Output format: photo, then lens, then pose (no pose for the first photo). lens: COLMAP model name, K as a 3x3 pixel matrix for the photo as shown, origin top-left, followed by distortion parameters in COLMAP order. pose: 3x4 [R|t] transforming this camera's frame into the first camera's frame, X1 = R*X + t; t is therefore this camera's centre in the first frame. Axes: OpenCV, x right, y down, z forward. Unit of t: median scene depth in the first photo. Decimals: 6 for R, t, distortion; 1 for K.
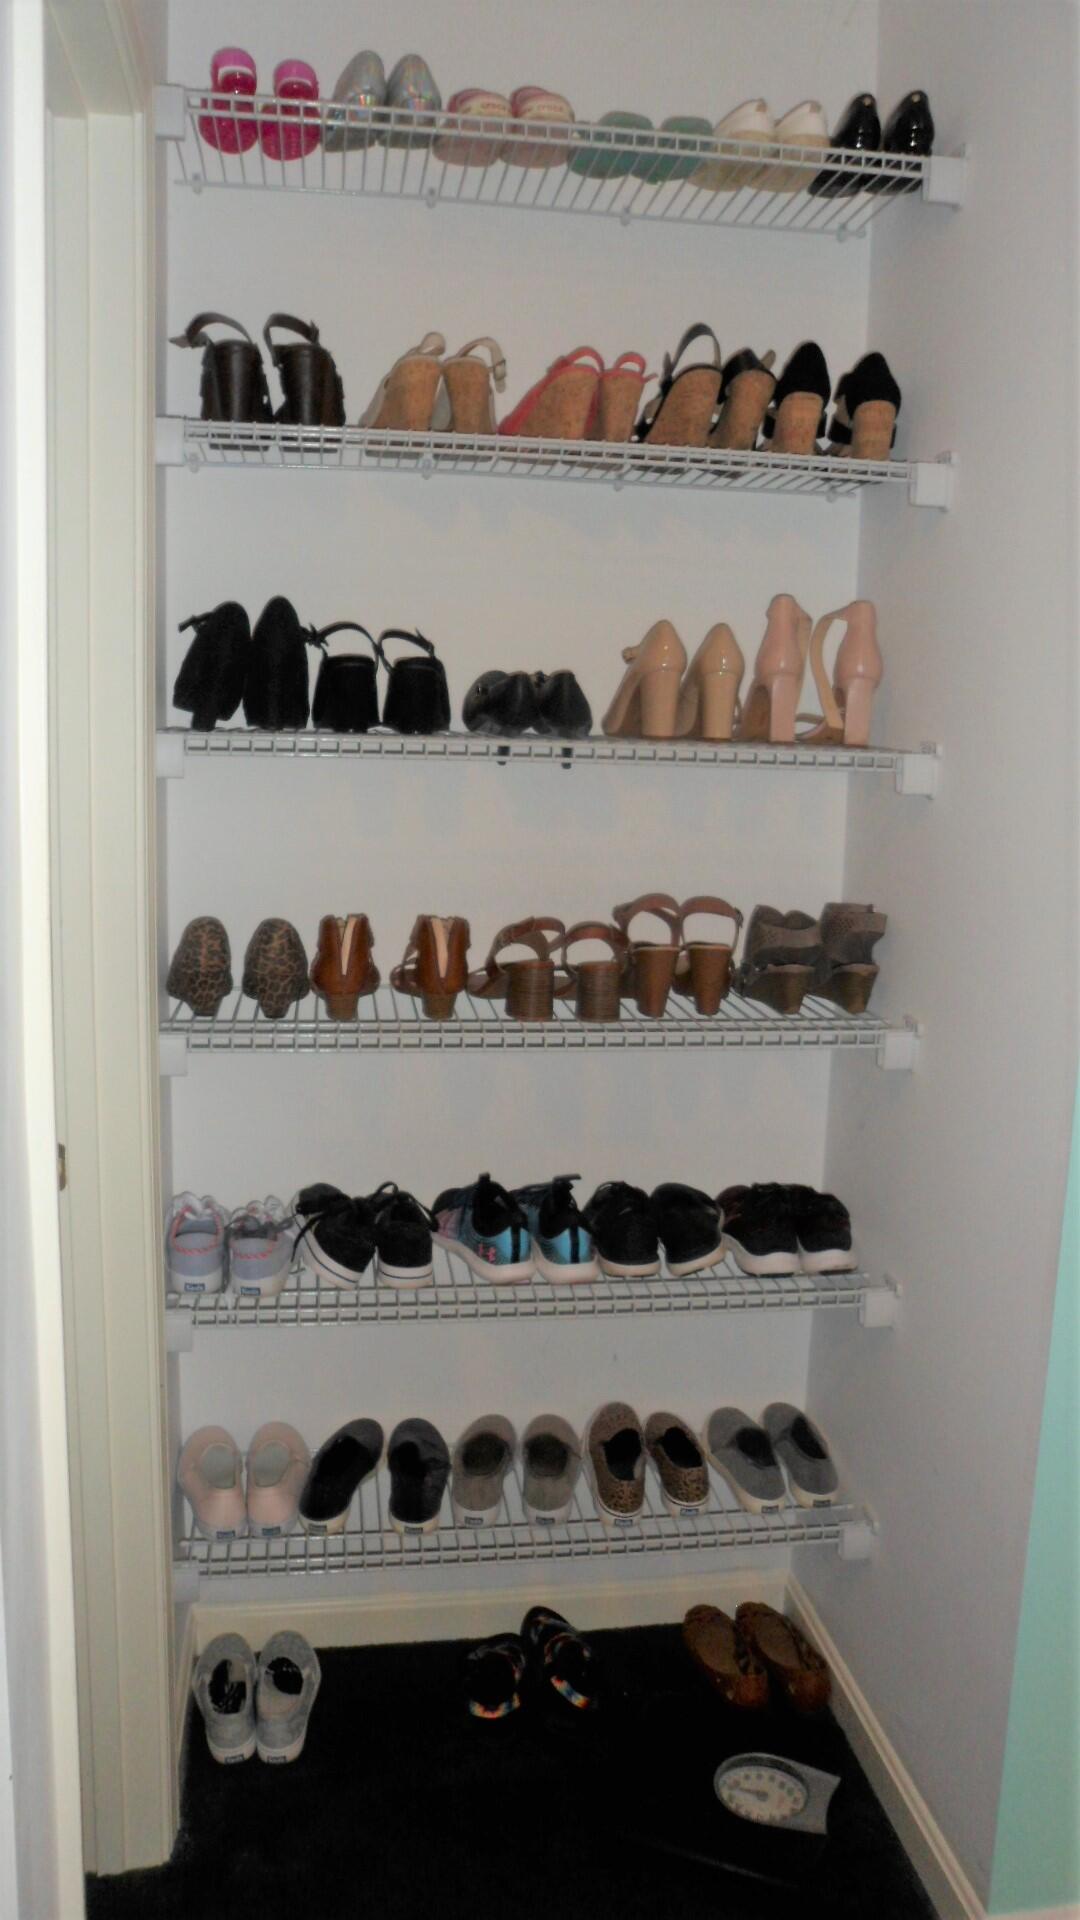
lens RADIAL K [[1478.0, 0, 485.1], [0, 1478.0, 959.8], [0, 0, 1]] dist [-0.192474, 0.203761]
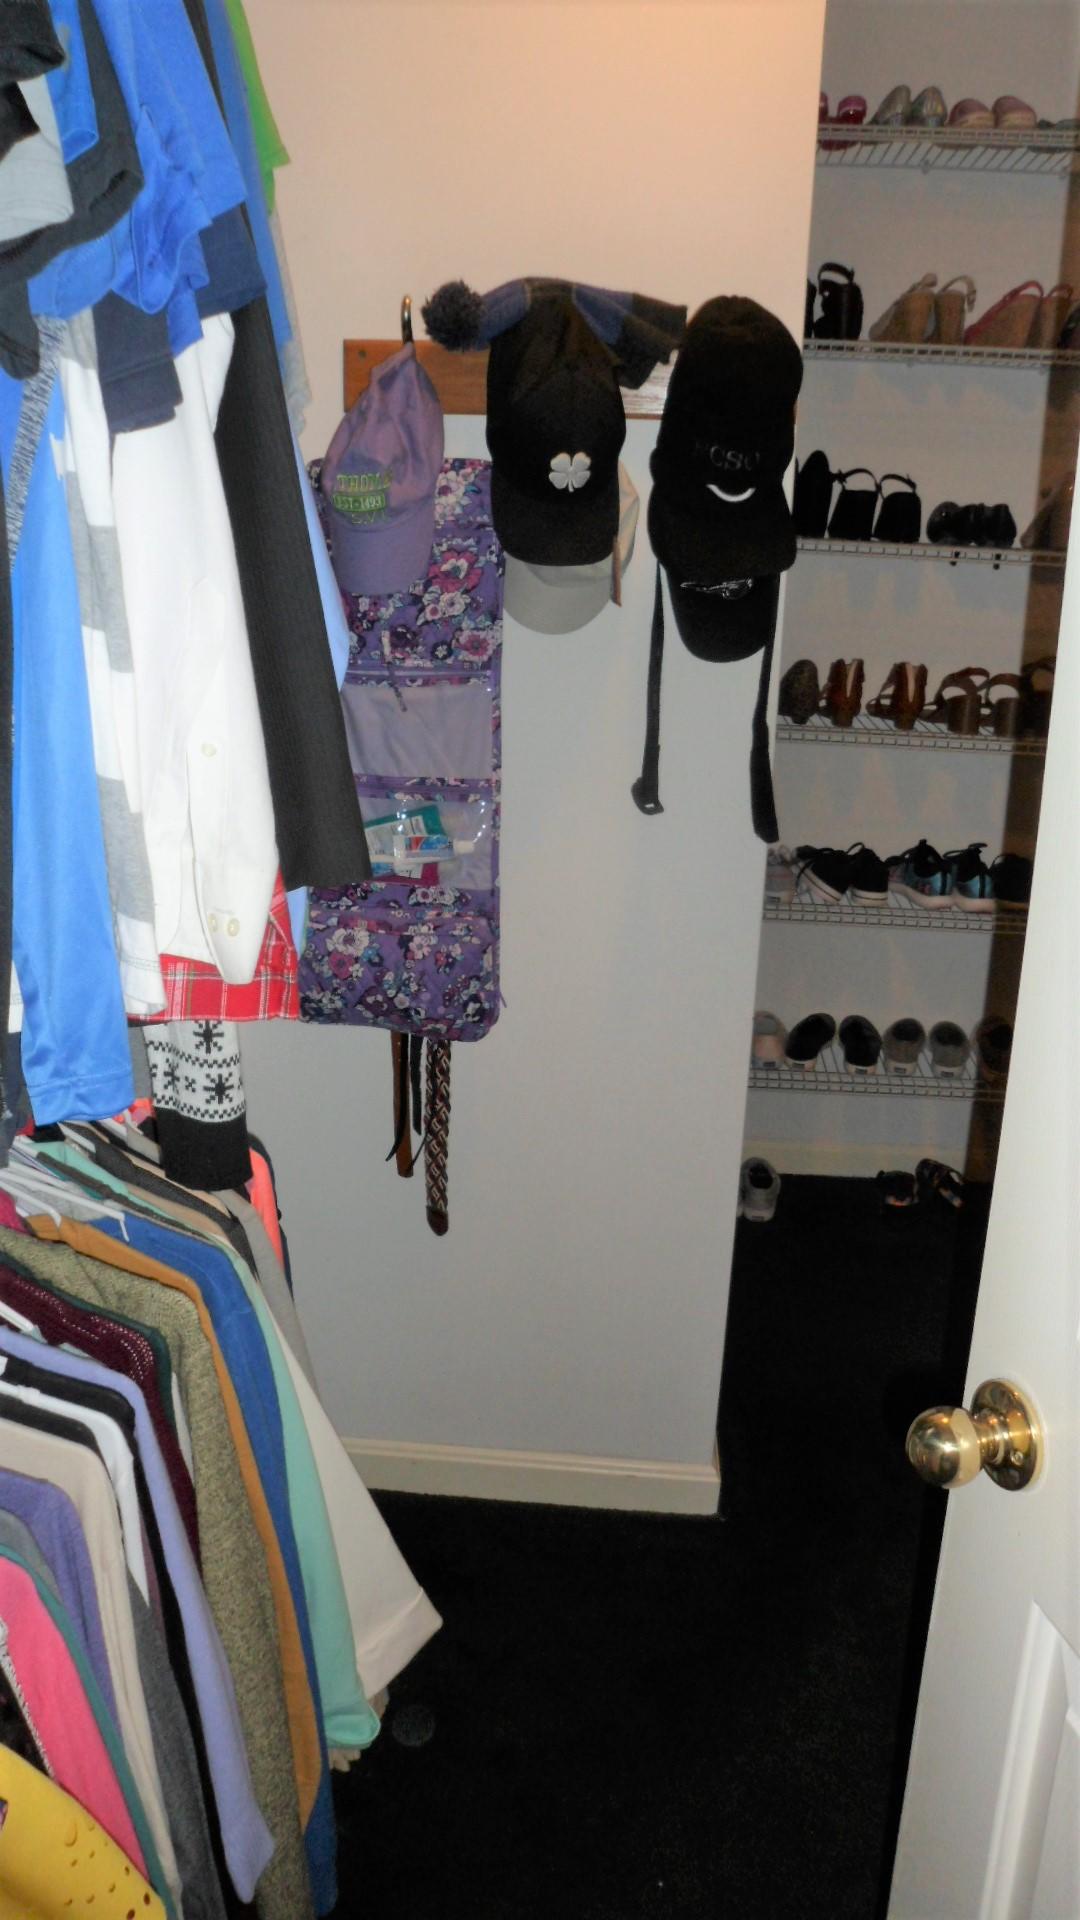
lens RADIAL K [[1454.0, 0, 541.8], [0, 1454.0, 988.3], [0, 0, 1]] dist [-0.173576, 0.130988]
pose [[0.980751, 0.062242, -0.185079, -0.106130], [-0.032999, 0.987036, 0.157073, 0.080631], [0.192456, -0.147942, 0.970090, -0.545857]]
